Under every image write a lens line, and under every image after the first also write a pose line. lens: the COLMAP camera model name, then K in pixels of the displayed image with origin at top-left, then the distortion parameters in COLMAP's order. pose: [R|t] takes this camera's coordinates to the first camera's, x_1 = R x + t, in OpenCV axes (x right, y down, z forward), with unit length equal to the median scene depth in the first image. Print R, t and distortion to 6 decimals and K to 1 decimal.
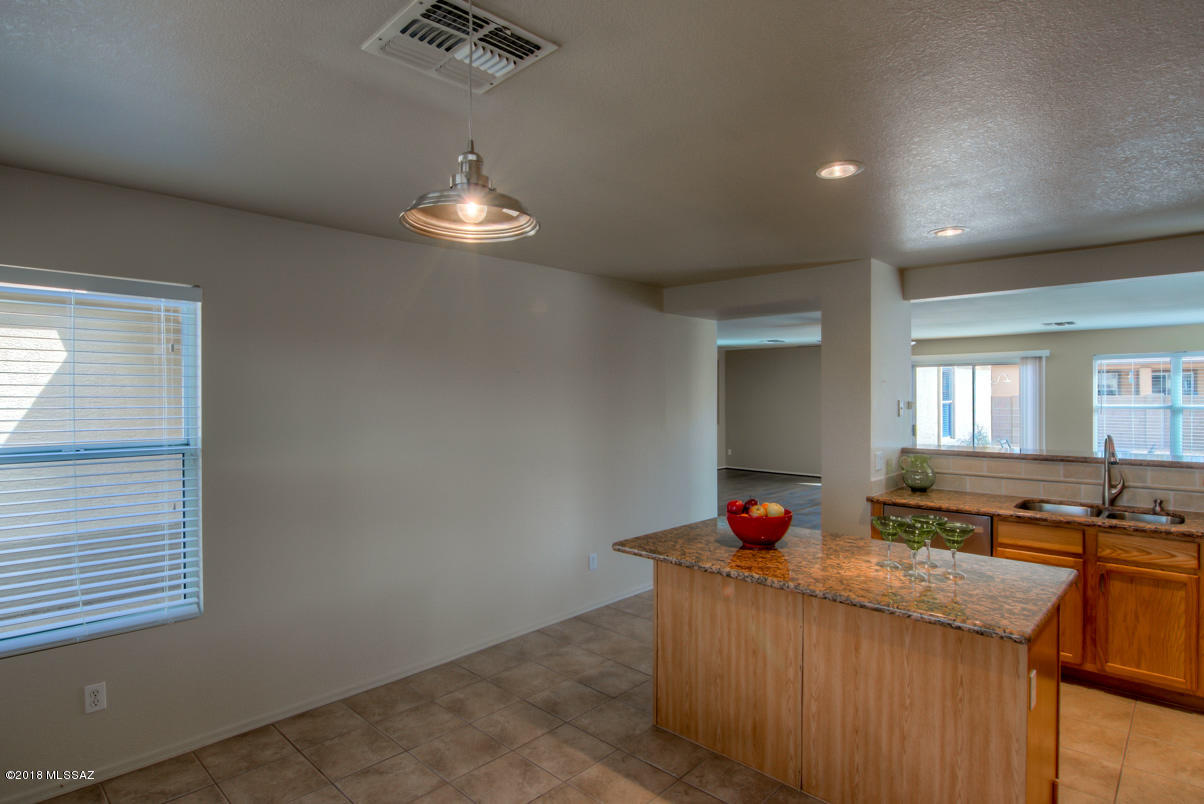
lens RADIAL K [[634.5, 0, 589.8], [0, 634.5, 392.0], [0, 0, 1]] dist [-0.023185, -0.002162]
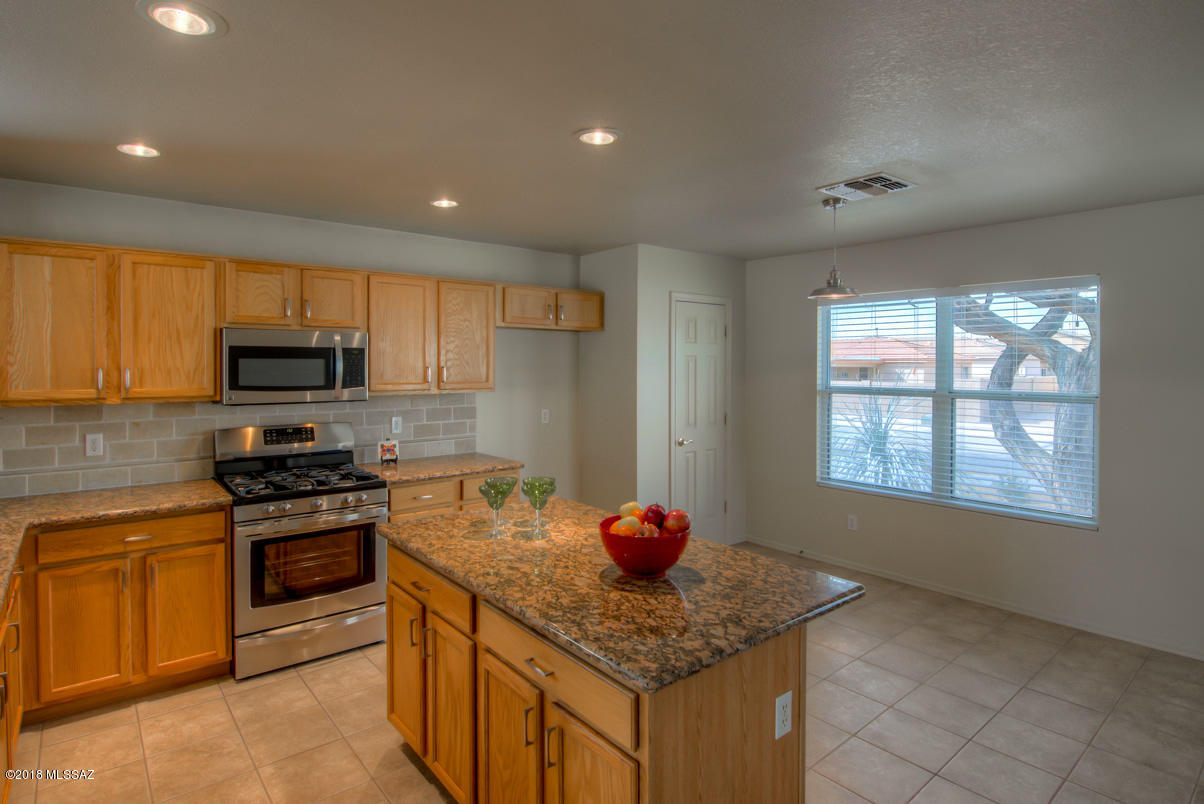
lens RADIAL K [[635.1, 0, 578.1], [0, 635.1, 370.4], [0, 0, 1]] dist [-0.003844, 0.000121]
pose [[-0.992368, -0.001433, 0.123305, 0.236644], [0.000159, 0.999917, 0.012900, 0.004039], [-0.123314, 0.012821, -0.992285, 1.602177]]
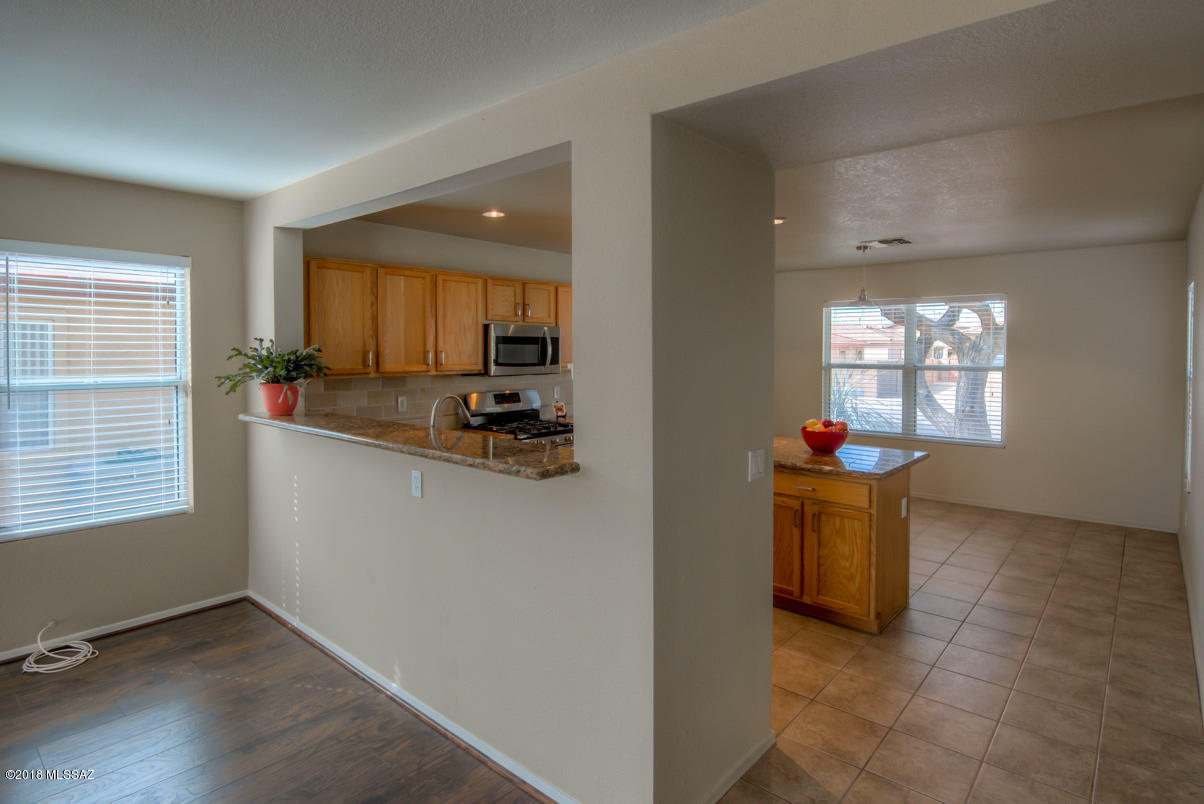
lens RADIAL K [[630.1, 0, 604.8], [0, 630.1, 359.7], [0, 0, 1]] dist [0.024863, -0.000306]
pose [[-0.998300, 0.004012, -0.058154, 0.770718], [0.003004, 0.999844, 0.017419, 0.009424], [0.058215, 0.017214, -0.998156, 2.207287]]
